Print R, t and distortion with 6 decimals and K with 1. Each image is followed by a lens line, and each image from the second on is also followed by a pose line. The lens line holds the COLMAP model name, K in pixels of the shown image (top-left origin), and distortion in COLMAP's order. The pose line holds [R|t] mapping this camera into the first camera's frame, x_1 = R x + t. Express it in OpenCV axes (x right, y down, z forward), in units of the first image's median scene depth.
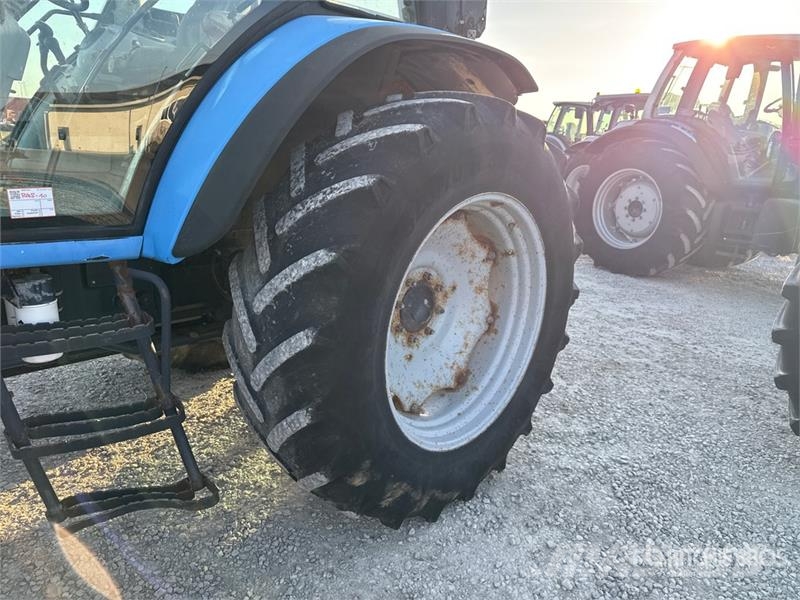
lens RADIAL K [[546.4, 0, 396.9], [0, 546.4, 305.1], [0, 0, 1]] dist [0.038469, -0.065016]
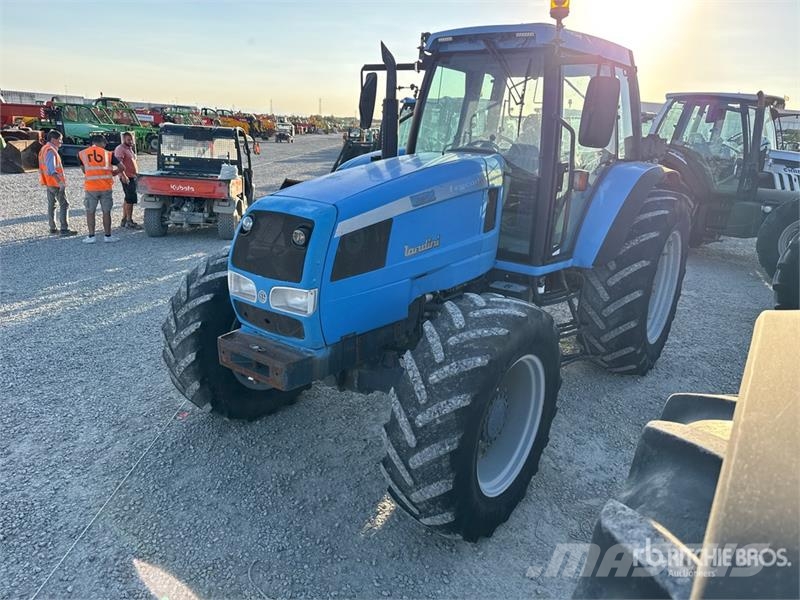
lens RADIAL K [[546.4, 0, 396.9], [0, 546.4, 305.1], [0, 0, 1]] dist [0.038469, -0.065016]
pose [[0.992297, -0.059709, 0.108541, -1.512303], [0.056567, 0.997892, 0.031801, -0.032477], [-0.110211, -0.025416, 0.993583, -1.443141]]
